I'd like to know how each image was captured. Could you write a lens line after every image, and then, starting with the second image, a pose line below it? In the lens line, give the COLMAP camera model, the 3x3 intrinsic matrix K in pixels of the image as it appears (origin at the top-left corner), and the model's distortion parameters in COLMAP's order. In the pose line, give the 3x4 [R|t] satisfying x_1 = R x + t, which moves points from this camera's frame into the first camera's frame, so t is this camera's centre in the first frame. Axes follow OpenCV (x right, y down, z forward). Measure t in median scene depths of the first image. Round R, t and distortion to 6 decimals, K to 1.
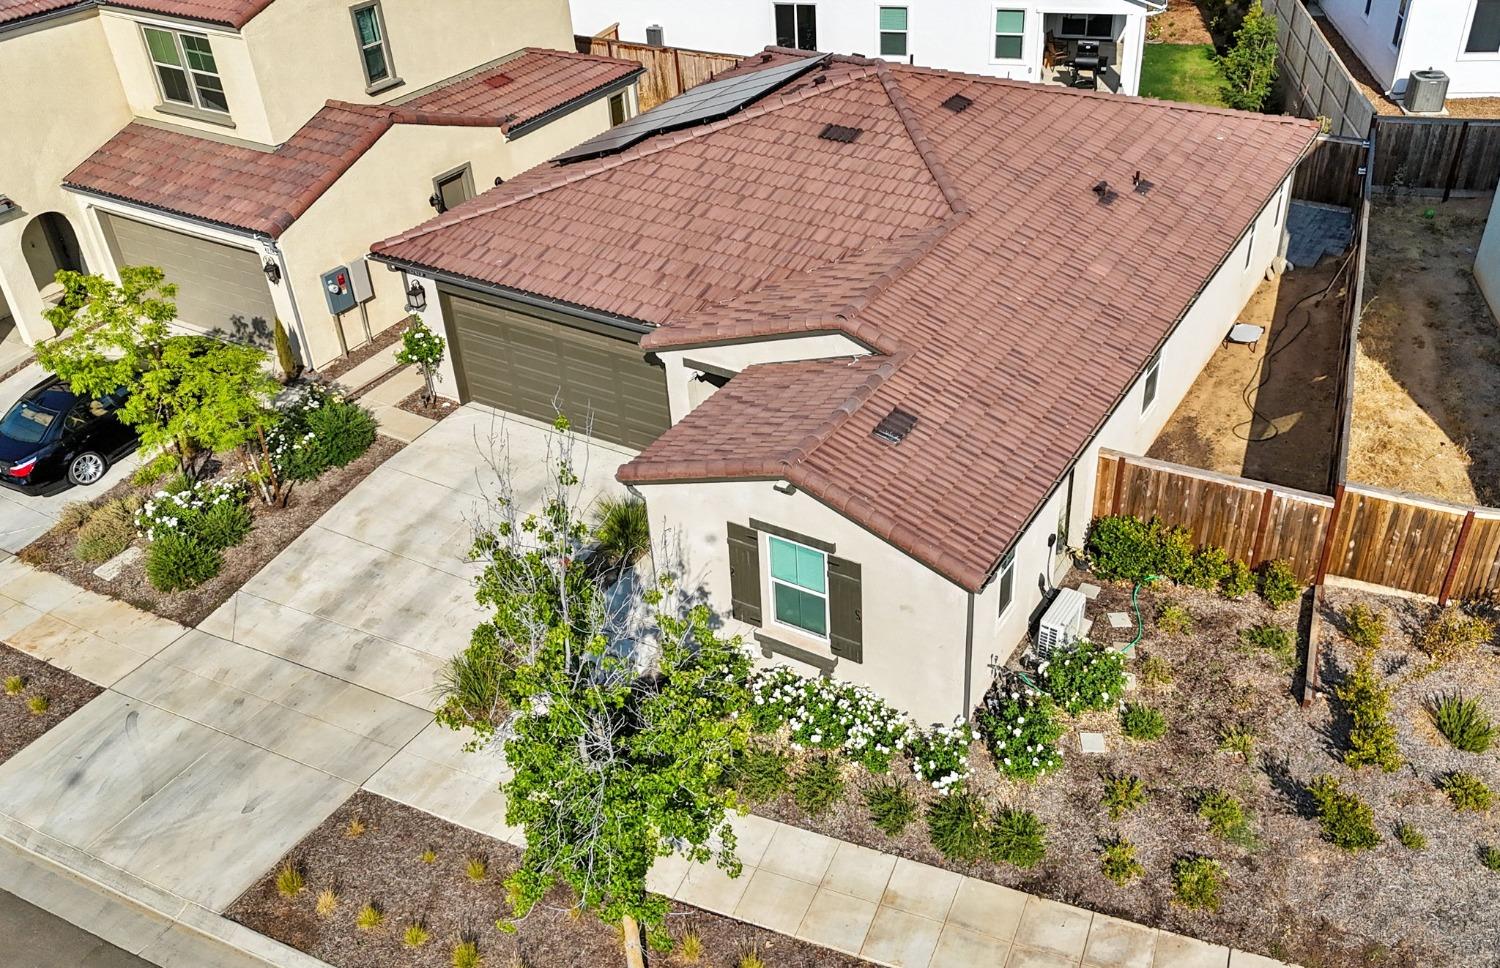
lens RADIAL K [[1343.8, 0, 829.0], [0, 1343.8, 524.4], [0, 0, 1]] dist [0.061836, -0.022676]
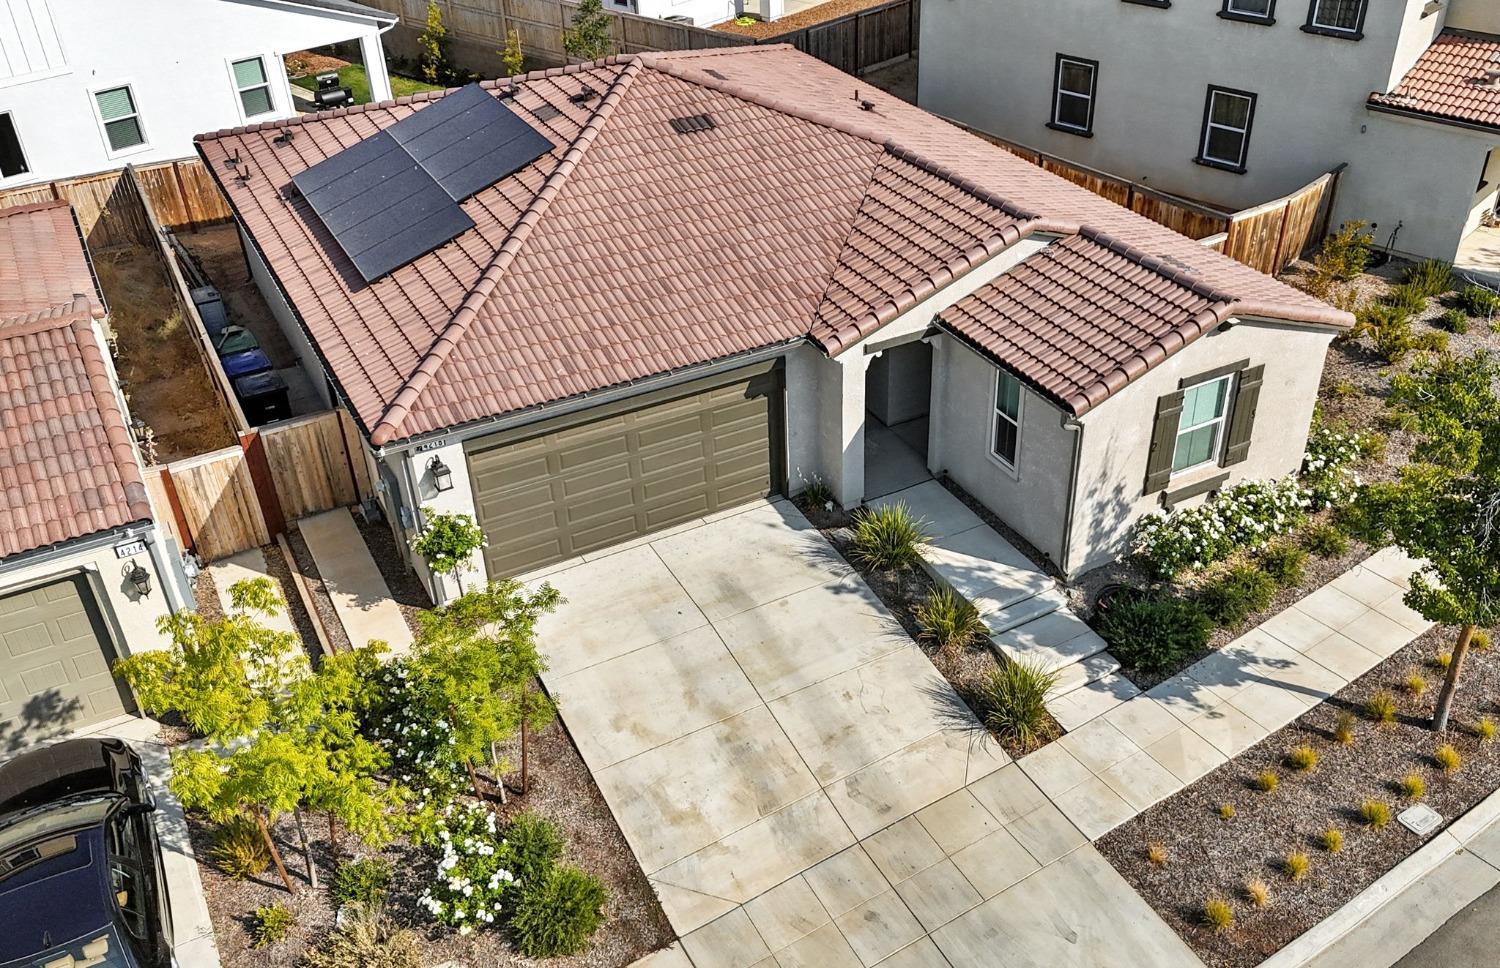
lens RADIAL K [[1343.8, 0, 837.0], [0, 1343.8, 520.5], [0, 0, 1]] dist [0.061836, -0.022676]
pose [[0.502757, -0.466687, 0.727626, -0.947995], [0.493031, 0.846216, 0.202086, -0.241393], [-0.710039, 0.257142, 0.655532, 0.462866]]
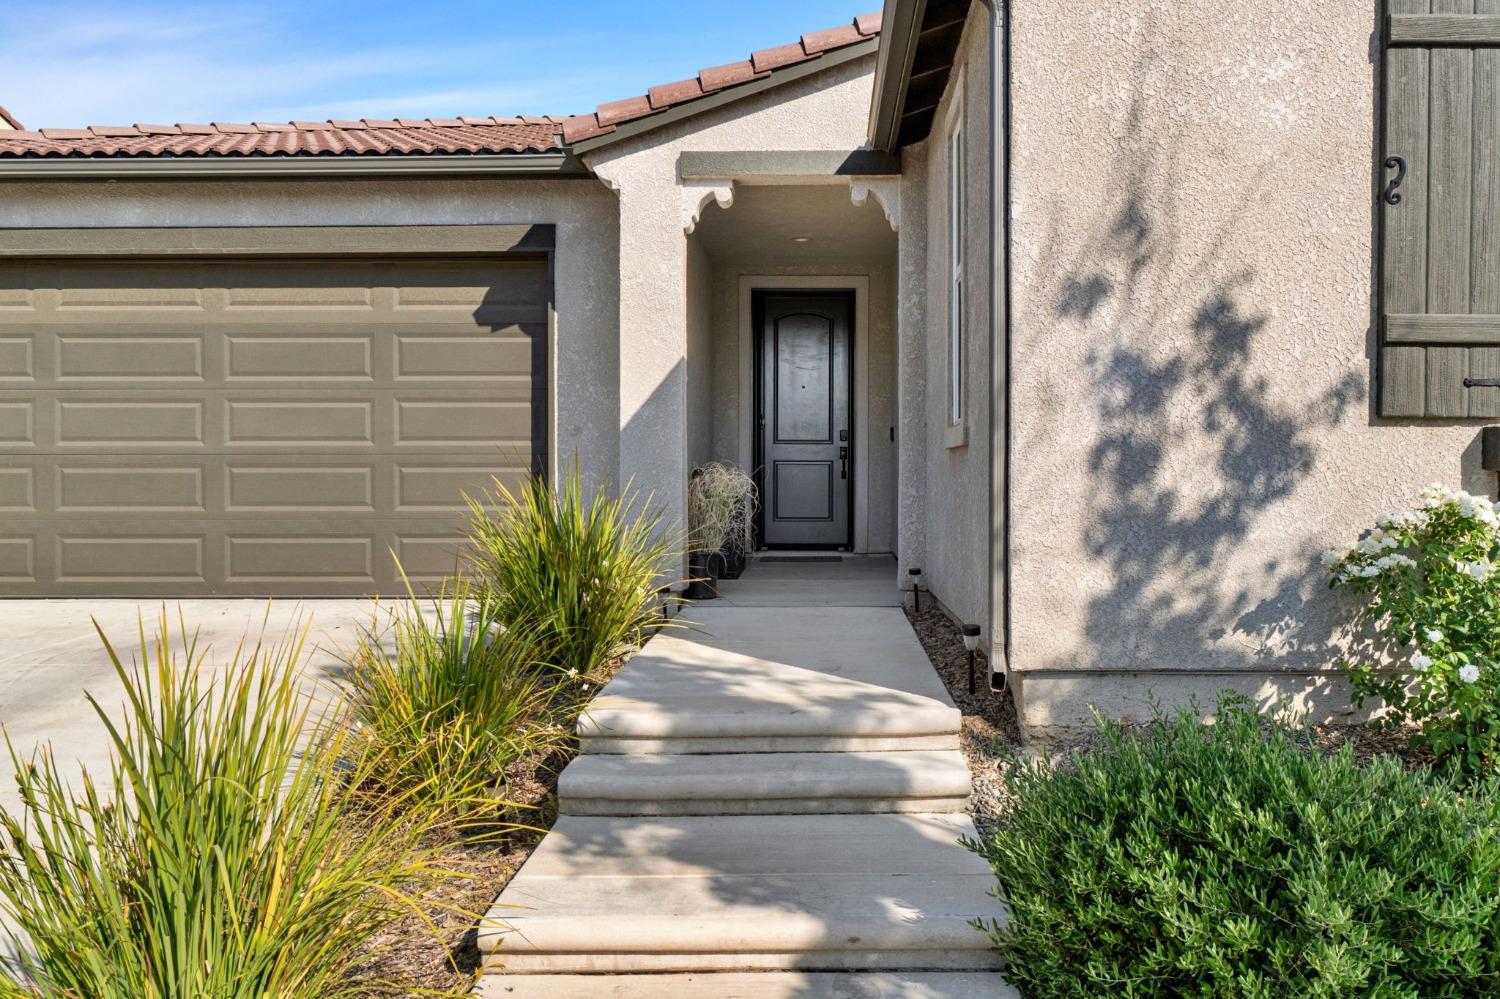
lens RADIAL K [[1181.5, 0, 822.4], [0, 1181.5, 534.3], [0, 0, 1]] dist [0.039907, 0.002024]
pose [[0.879562, 0.010322, 0.475673, -0.259998], [0.260325, 0.826399, -0.499296, 0.170344], [-0.398249, 0.562991, 0.724181, 0.864702]]
